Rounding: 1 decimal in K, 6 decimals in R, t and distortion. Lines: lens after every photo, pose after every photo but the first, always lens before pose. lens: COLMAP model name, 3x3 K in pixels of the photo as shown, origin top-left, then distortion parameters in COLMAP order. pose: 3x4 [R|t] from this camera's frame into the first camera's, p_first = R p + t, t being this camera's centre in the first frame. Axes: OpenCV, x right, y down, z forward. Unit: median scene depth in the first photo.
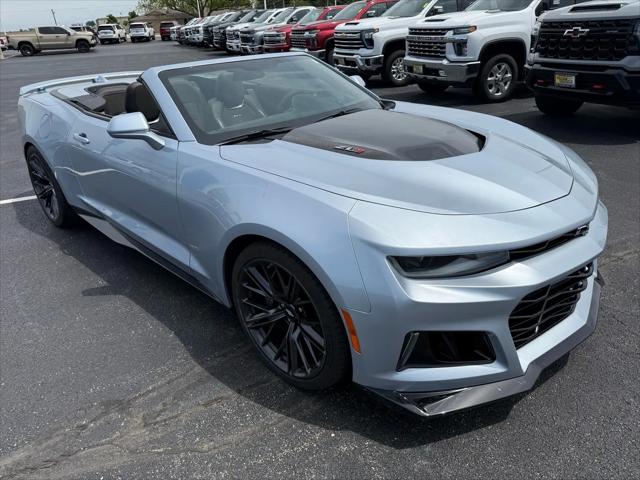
lens RADIAL K [[452.8, 0, 321.8], [0, 452.8, 240.9], [0, 0, 1]] dist [0.018784, -0.026697]
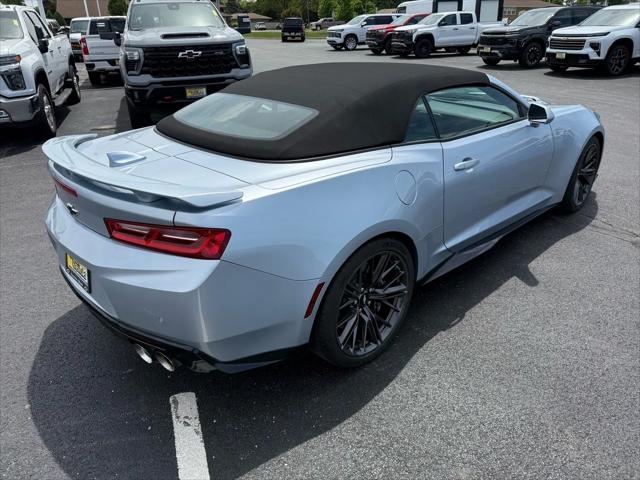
lens RADIAL K [[452.8, 0, 322.7], [0, 452.8, 239.5], [0, 0, 1]] dist [0.018784, -0.026697]
pose [[0.054022, -0.387027, 0.920484, -1.809517], [0.448785, 0.832891, 0.323859, -0.658526], [-0.892005, 0.395604, 0.218687, 1.436743]]
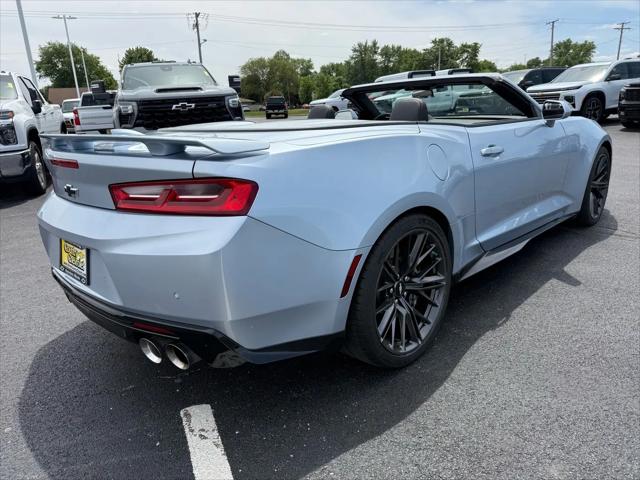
lens RADIAL K [[452.8, 0, 318.3], [0, 452.8, 245.0], [0, 0, 1]] dist [0.018784, -0.026697]
pose [[0.022639, -0.252040, 0.967452, -1.770654], [0.481319, 0.850915, 0.210417, -0.521196], [-0.876253, 0.460889, 0.140576, 1.599020]]
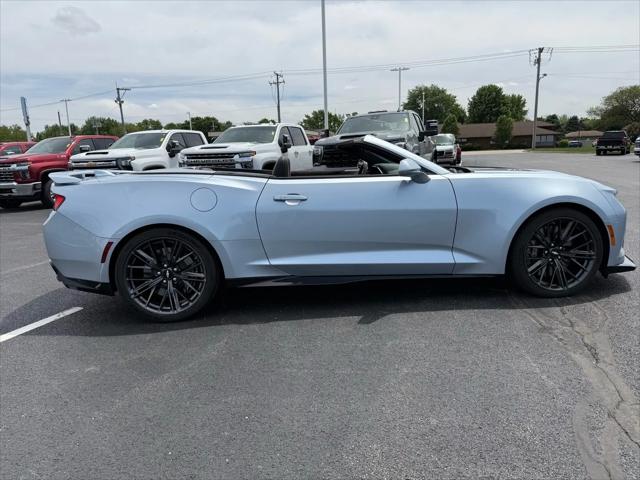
lens RADIAL K [[452.8, 0, 317.9], [0, 452.8, 239.0], [0, 0, 1]] dist [0.018784, -0.026697]
pose [[0.675831, -0.115642, 0.727928, -1.650503], [0.329003, 0.931095, -0.157538, 0.071949], [-0.659552, 0.345960, 0.667310, 0.354278]]
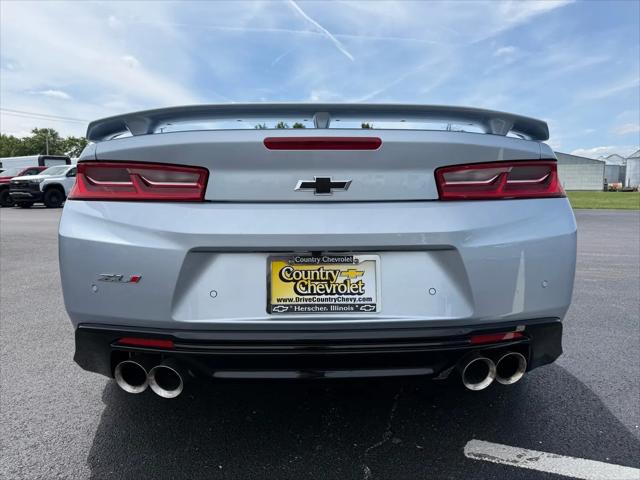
lens RADIAL K [[452.8, 0, 320.2], [0, 452.8, 239.0], [0, 0, 1]] dist [0.018784, -0.026697]
pose [[-0.699938, -0.029576, 0.713591, -1.393224], [0.344025, 0.861628, 0.373155, -0.784205], [-0.625886, 0.506678, -0.592911, 2.381510]]
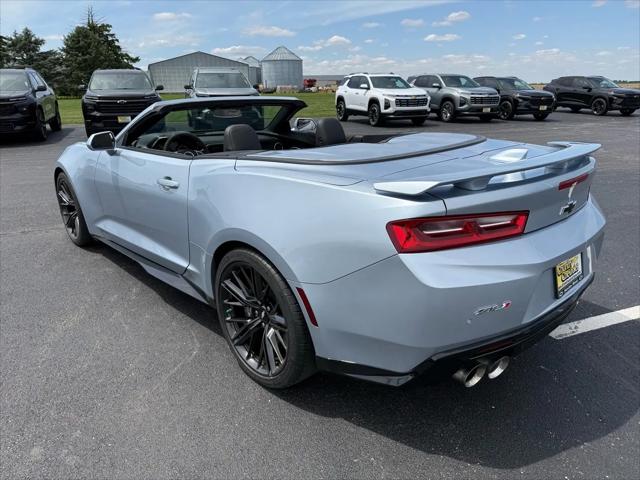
lens RADIAL K [[452.8, 0, 326.0], [0, 452.8, 241.0], [0, 0, 1]] dist [0.018784, -0.026697]
pose [[-0.995570, 0.041682, 0.084274, -0.652498], [0.088949, 0.707949, 0.700640, -1.199443], [-0.030458, 0.705033, -0.708520, 2.657401]]
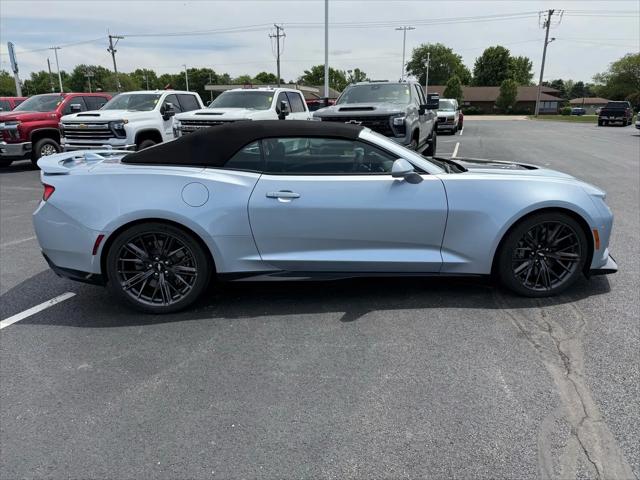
lens RADIAL K [[452.8, 0, 324.6], [0, 452.8, 243.5], [0, 0, 1]] dist [0.018784, -0.026697]
pose [[0.664550, -0.166942, 0.728357, -1.632869], [0.303633, 0.950956, -0.059070, -0.029010], [-0.682774, 0.260408, 0.682647, 0.296833]]
